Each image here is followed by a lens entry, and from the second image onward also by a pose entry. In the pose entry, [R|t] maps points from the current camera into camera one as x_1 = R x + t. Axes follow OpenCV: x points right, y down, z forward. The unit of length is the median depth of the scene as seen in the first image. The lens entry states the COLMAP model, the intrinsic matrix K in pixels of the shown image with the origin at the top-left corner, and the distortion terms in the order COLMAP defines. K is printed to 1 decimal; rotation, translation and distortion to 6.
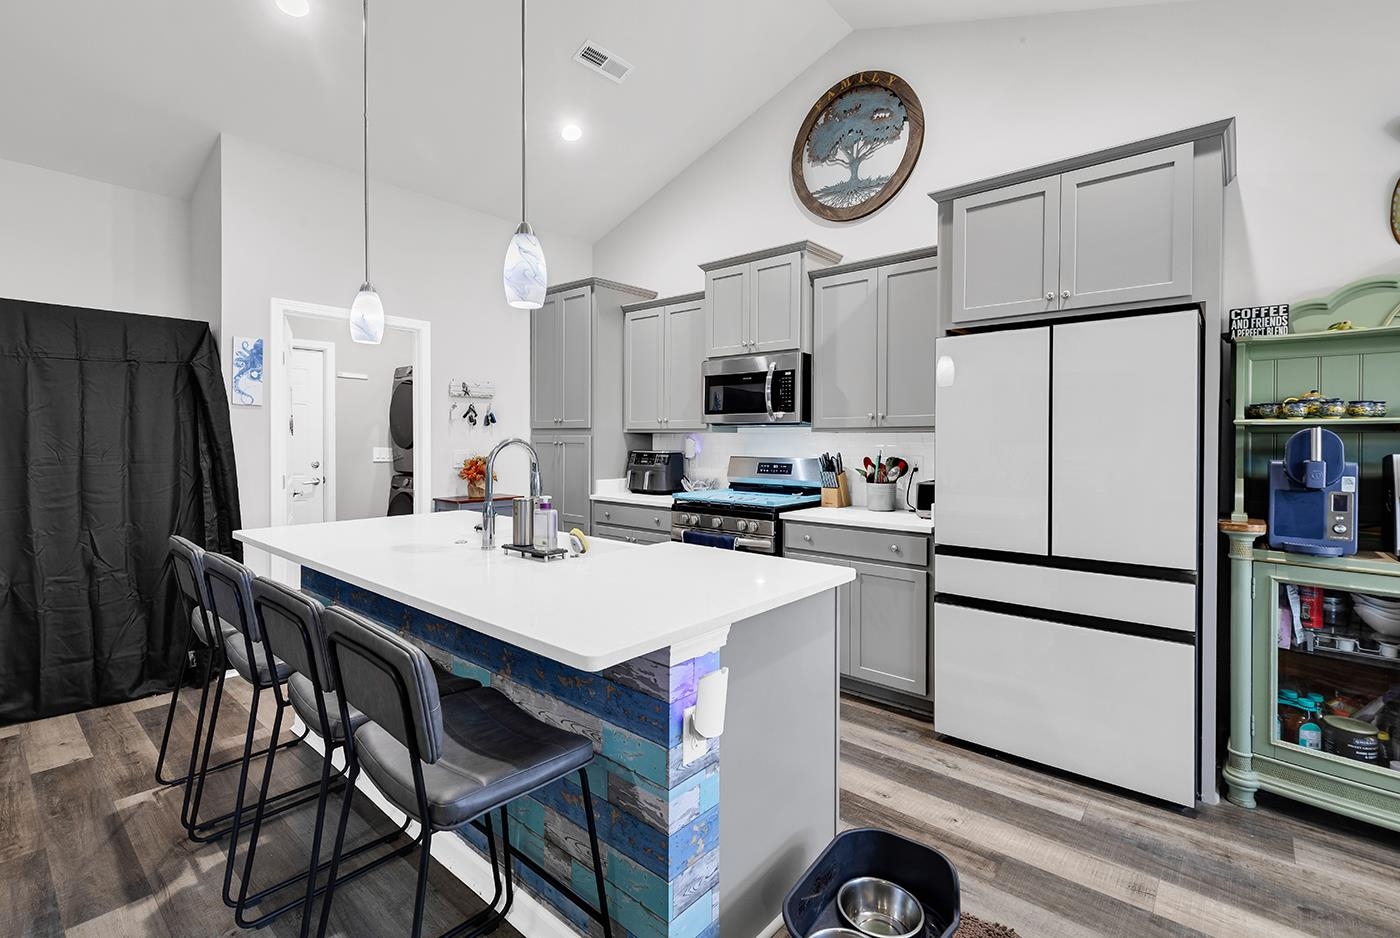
lens RADIAL K [[689.0, 0, 704.4], [0, 689.0, 441.1], [0, 0, 1]] dist [0.013862, -0.001095]
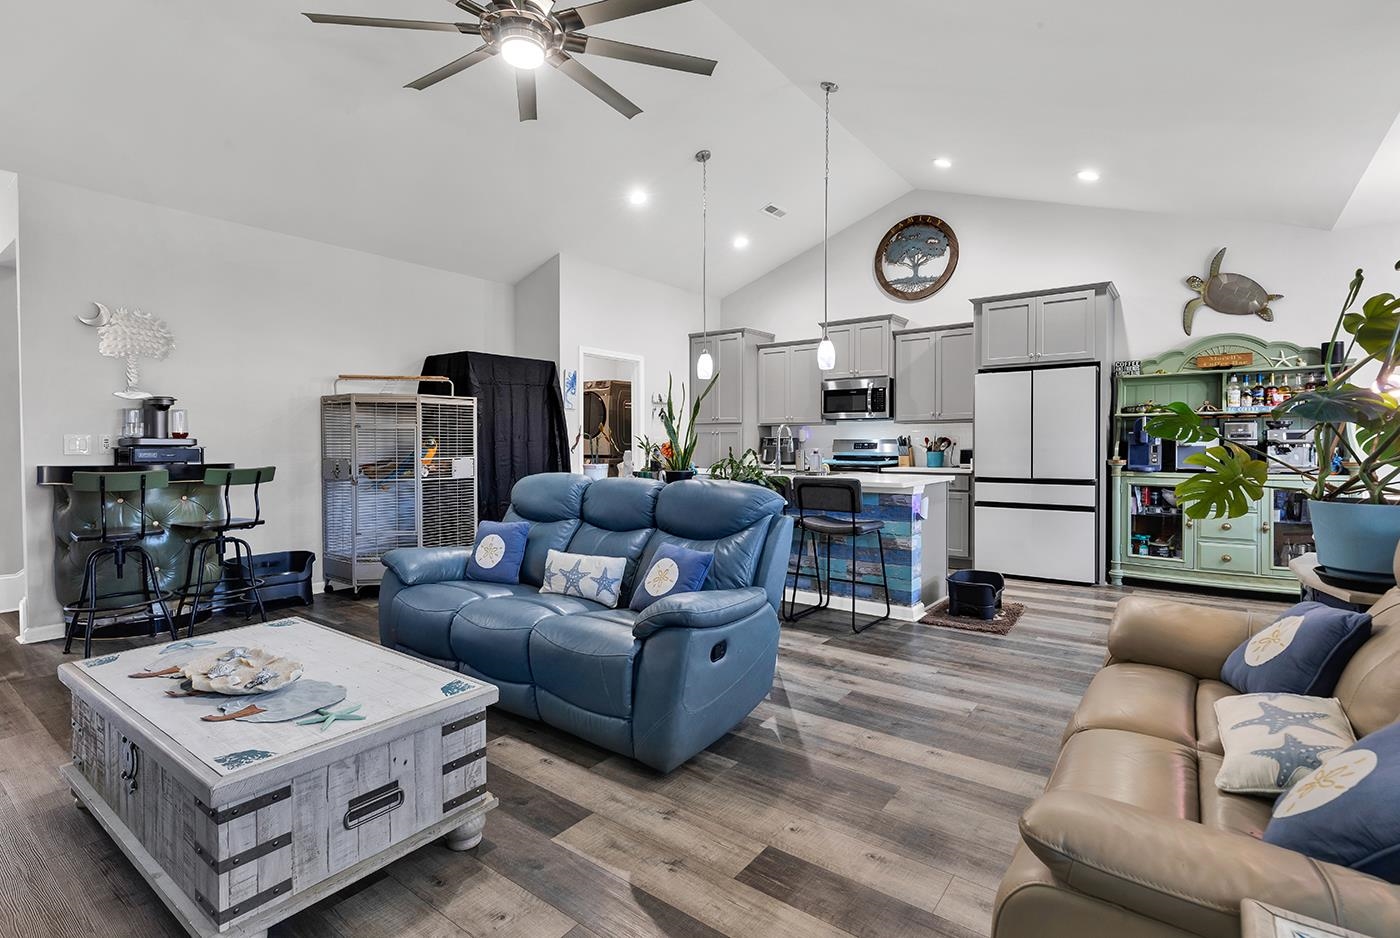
lens RADIAL K [[689.0, 0, 704.4], [0, 689.0, 441.1], [0, 0, 1]] dist [0.013862, -0.001095]
pose [[0.999279, -0.004689, 0.037664, -0.408488], [0.004815, 0.999983, -0.003254, 0.036783], [-0.037648, 0.003433, 0.999285, -0.755829]]
